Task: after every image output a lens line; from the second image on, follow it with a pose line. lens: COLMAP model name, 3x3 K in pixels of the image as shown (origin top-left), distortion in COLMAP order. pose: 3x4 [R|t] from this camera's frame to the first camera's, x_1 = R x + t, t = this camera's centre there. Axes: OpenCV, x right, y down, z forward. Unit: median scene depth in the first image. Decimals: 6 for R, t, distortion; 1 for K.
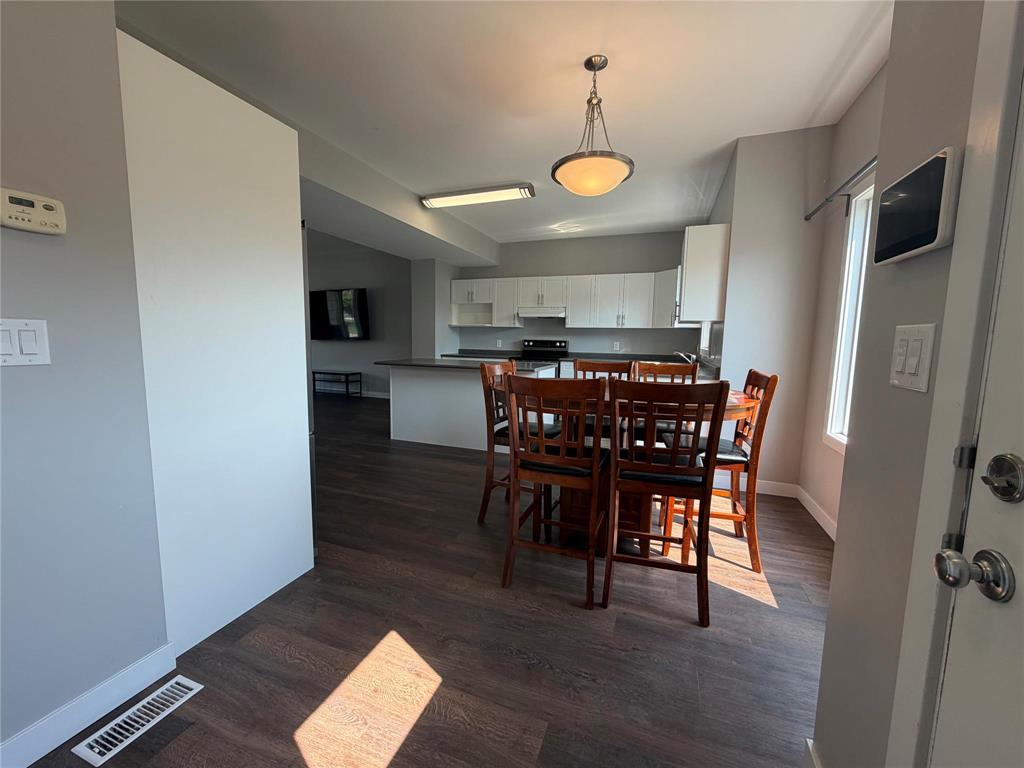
lens RADIAL K [[406.4, 0, 509.5], [0, 406.4, 382.5], [0, 0, 1]] dist [-0.000053, 0.000225]
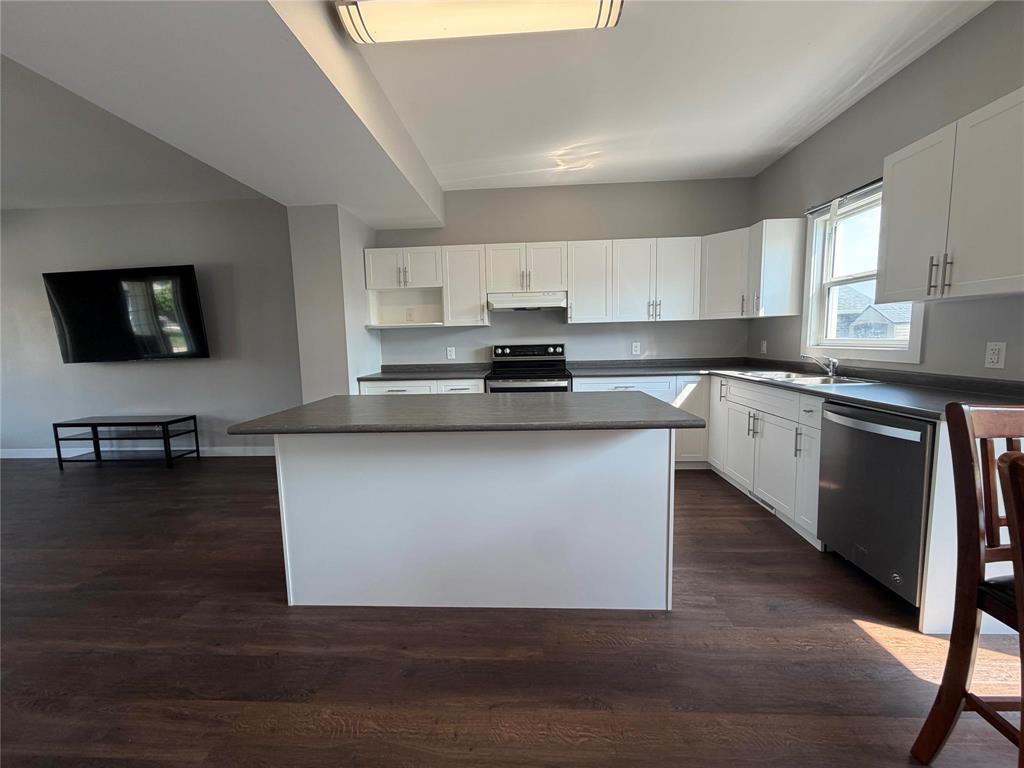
lens RADIAL K [[406.4, 0, 509.5], [0, 406.4, 382.5], [0, 0, 1]] dist [-0.000053, 0.000225]
pose [[0.951883, -0.072669, 0.297720, -0.135174], [0.074748, 0.997193, 0.004414, -0.048587], [-0.297205, 0.018052, 0.954643, 0.390741]]
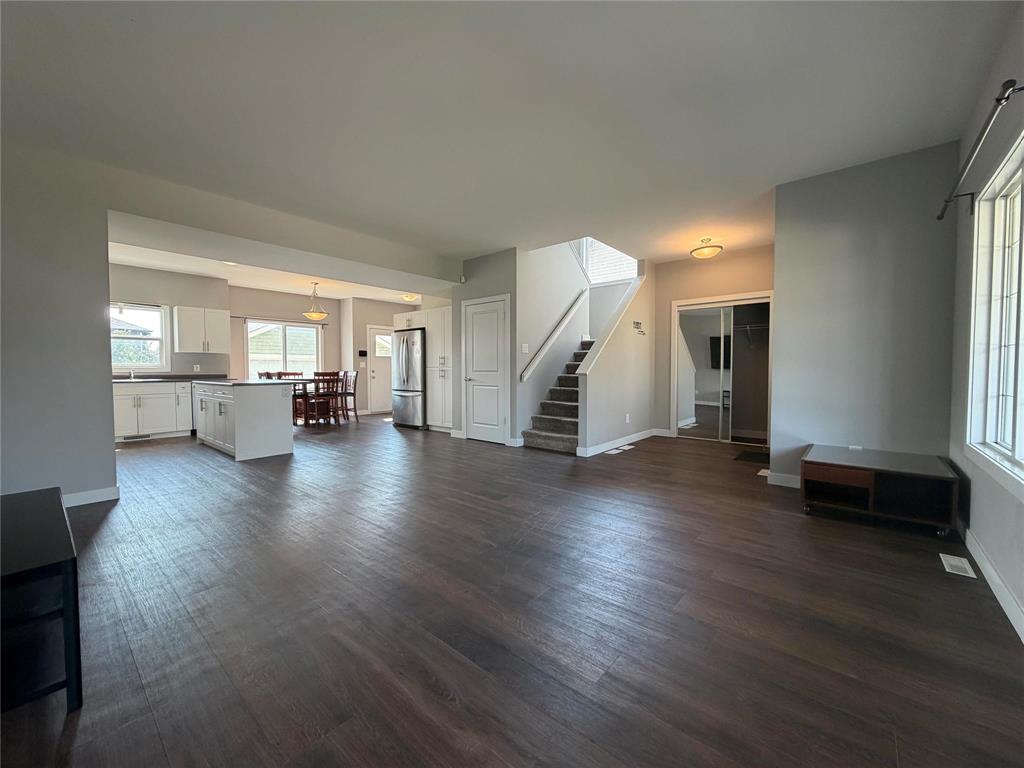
lens RADIAL K [[406.4, 0, 509.5], [0, 406.4, 382.5], [0, 0, 1]] dist [-0.000053, 0.000225]
pose [[-0.937602, -0.029195, 0.346483, -0.882769], [0.022859, 0.989138, 0.145205, -0.141756], [-0.346958, 0.144064, -0.926750, 1.292076]]
